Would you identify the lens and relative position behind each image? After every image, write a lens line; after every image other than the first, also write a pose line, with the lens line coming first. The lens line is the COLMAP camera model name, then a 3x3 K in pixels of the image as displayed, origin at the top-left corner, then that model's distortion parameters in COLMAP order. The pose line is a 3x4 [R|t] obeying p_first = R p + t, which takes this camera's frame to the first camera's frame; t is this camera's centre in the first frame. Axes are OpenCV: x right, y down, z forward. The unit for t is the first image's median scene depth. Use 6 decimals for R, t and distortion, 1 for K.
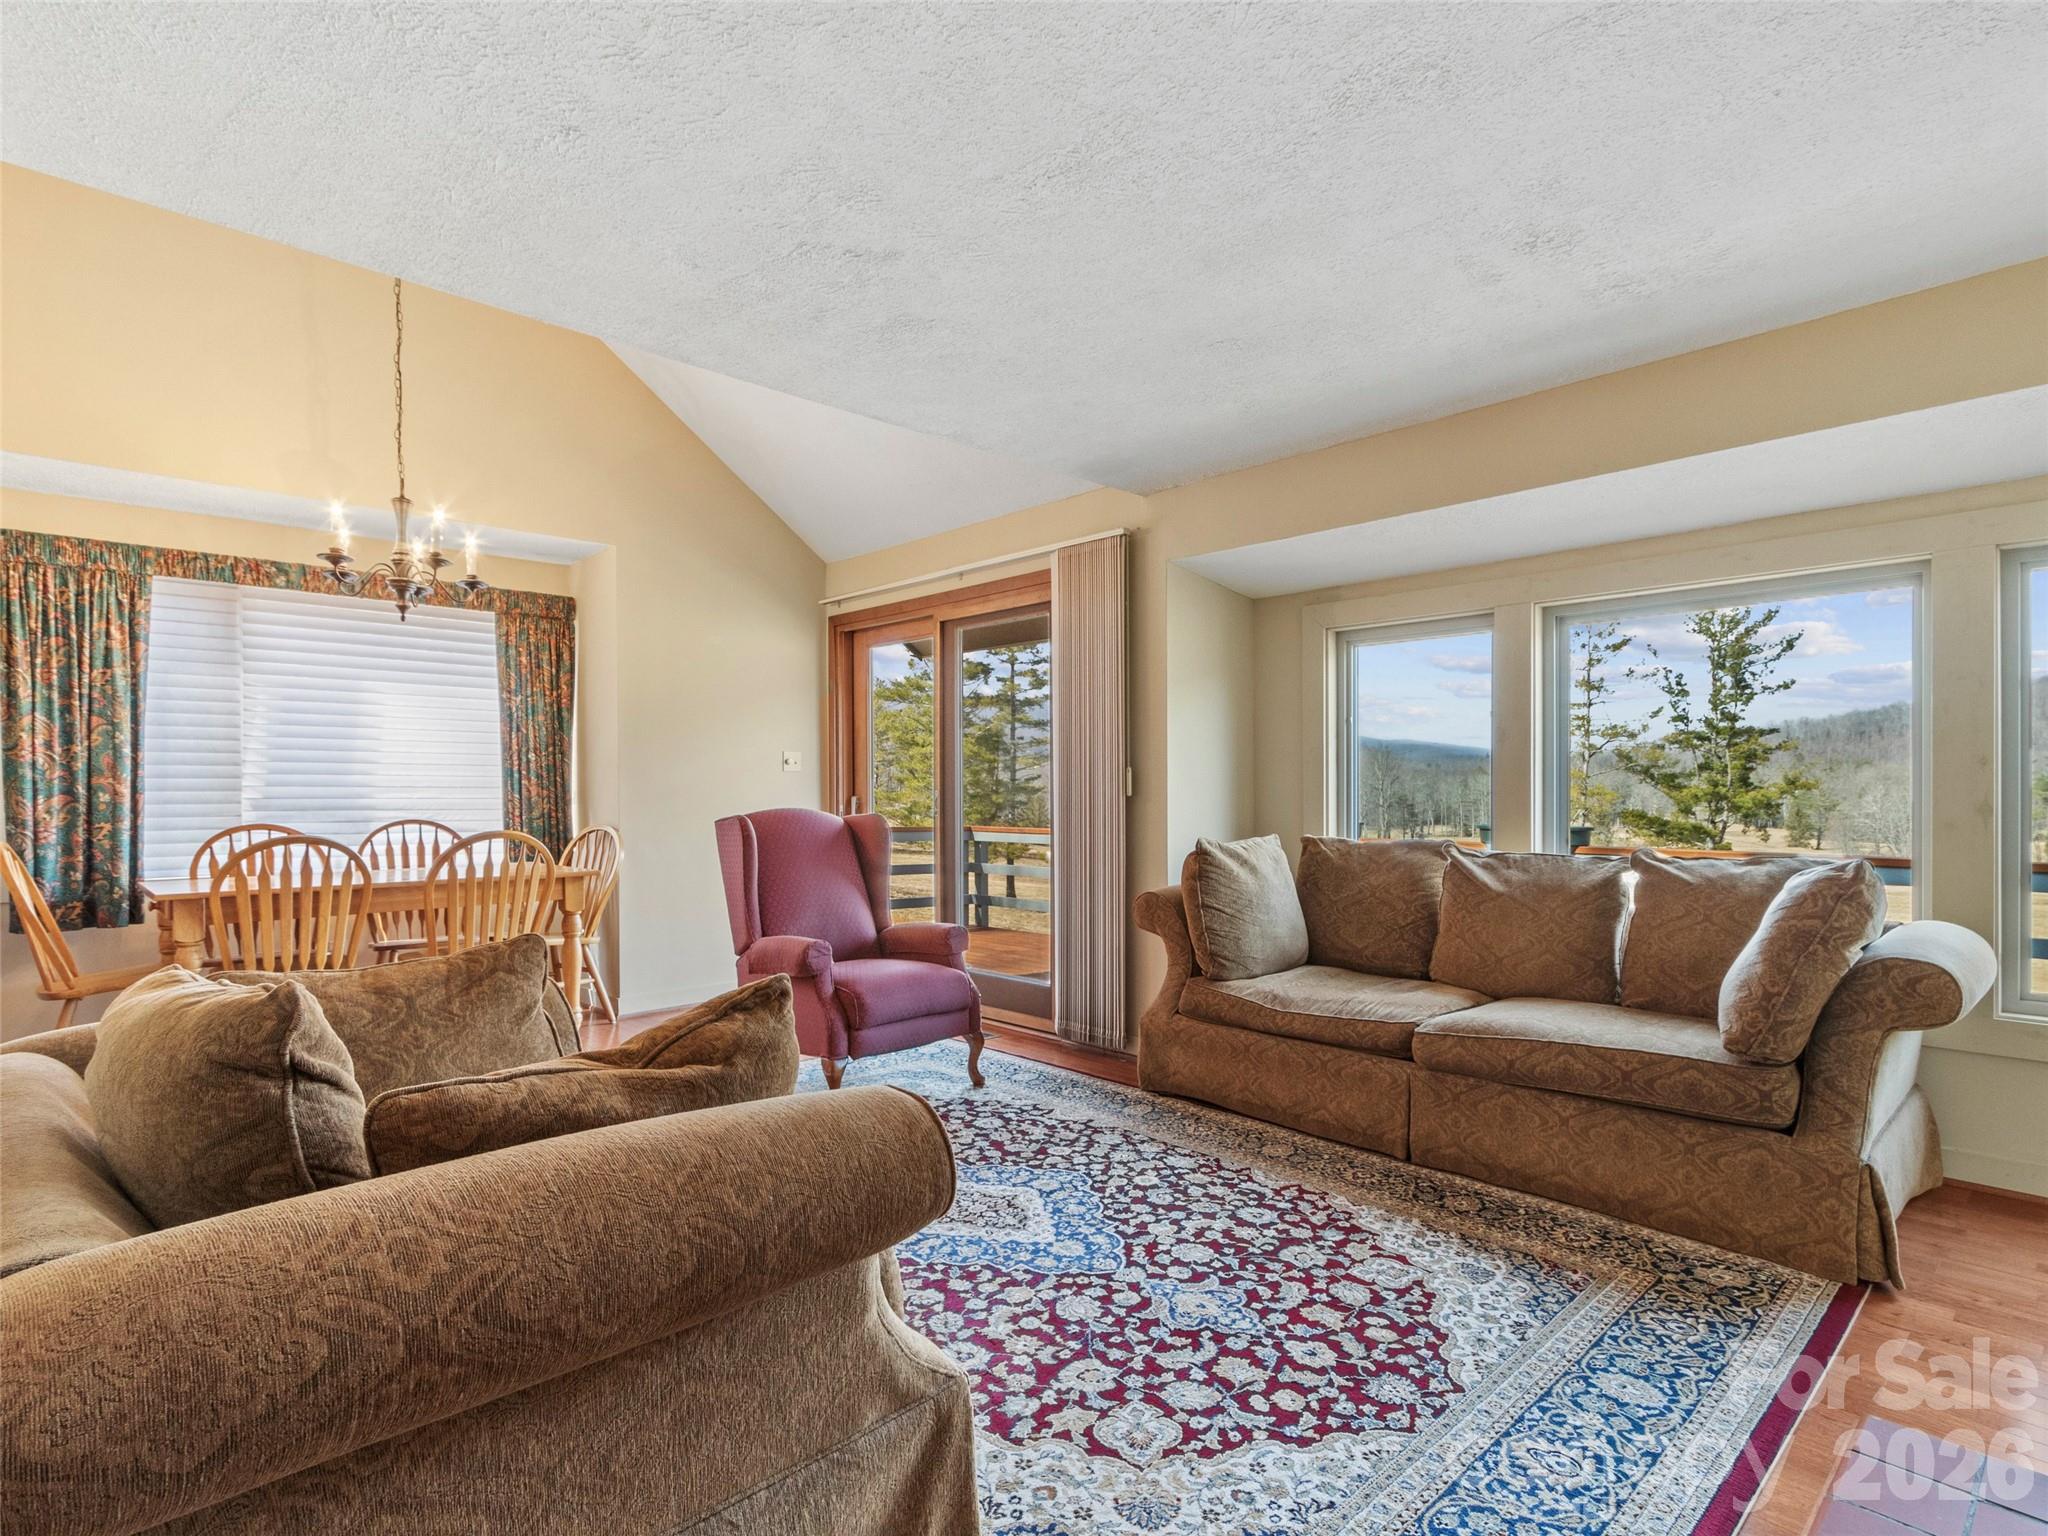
lens RADIAL K [[1079.2, 0, 1027.0], [0, 1079.2, 779.8], [0, 0, 1]] dist [-0.001305, 0.001560]
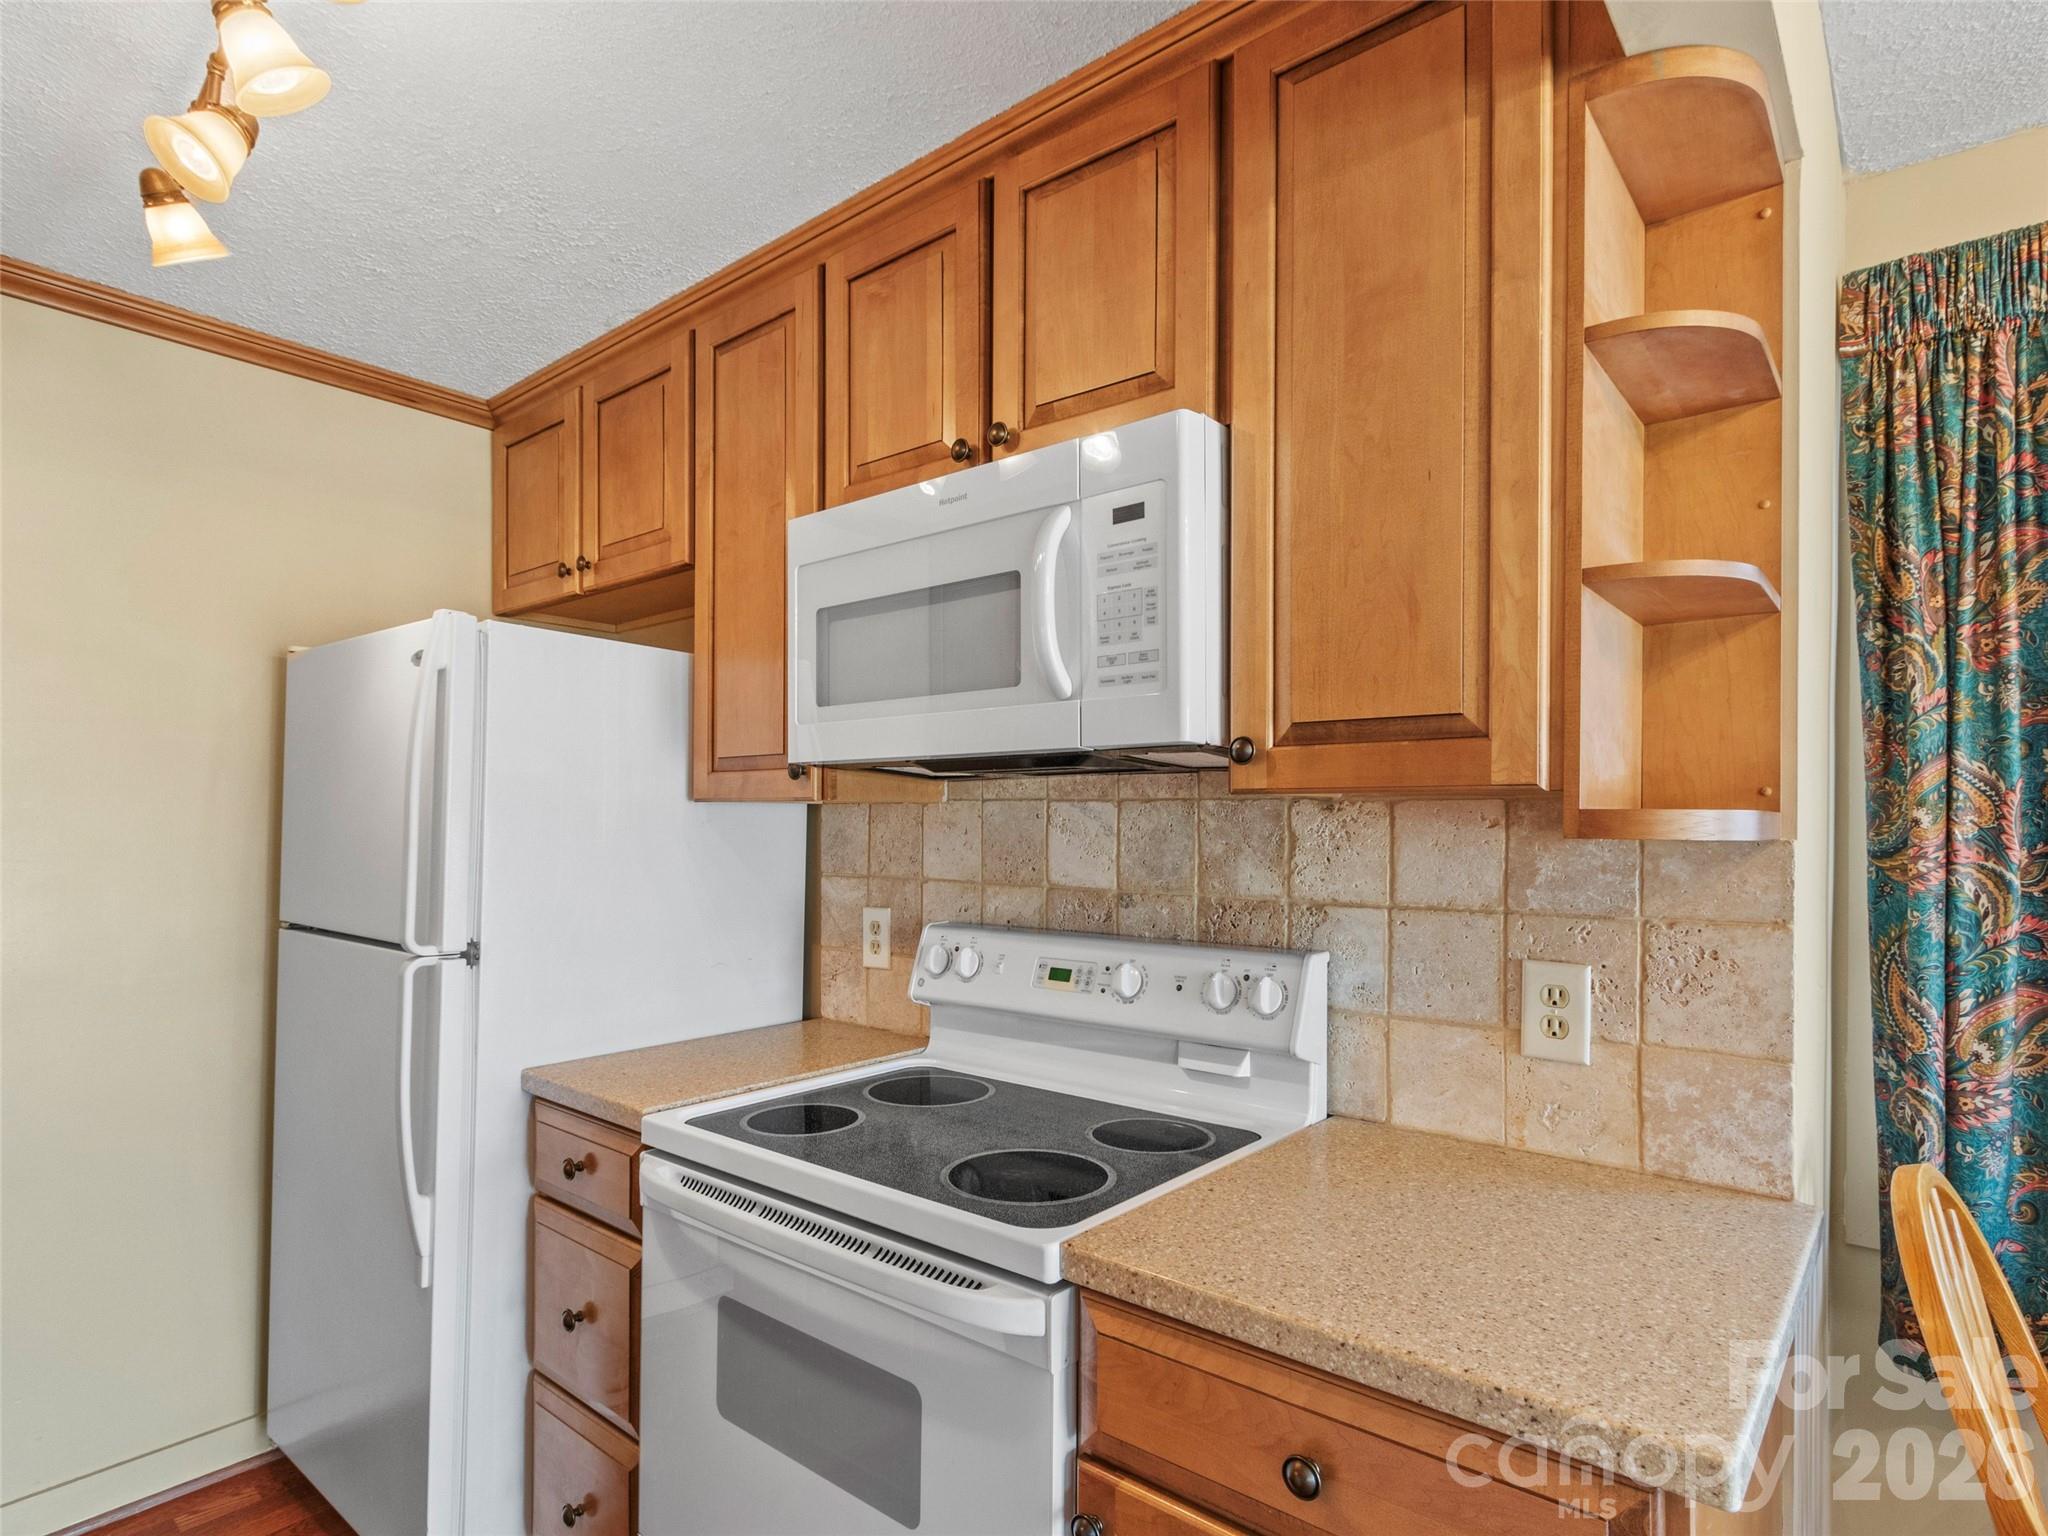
lens RADIAL K [[1079.2, 0, 1031.3], [0, 1079.2, 823.7], [0, 0, 1]] dist [-0.001305, 0.001560]
pose [[0.103690, 0.002016, -0.994608, -0.599221], [-0.013107, 0.999914, 0.000660, -0.035064], [0.994523, 0.012968, 0.103707, 0.663197]]
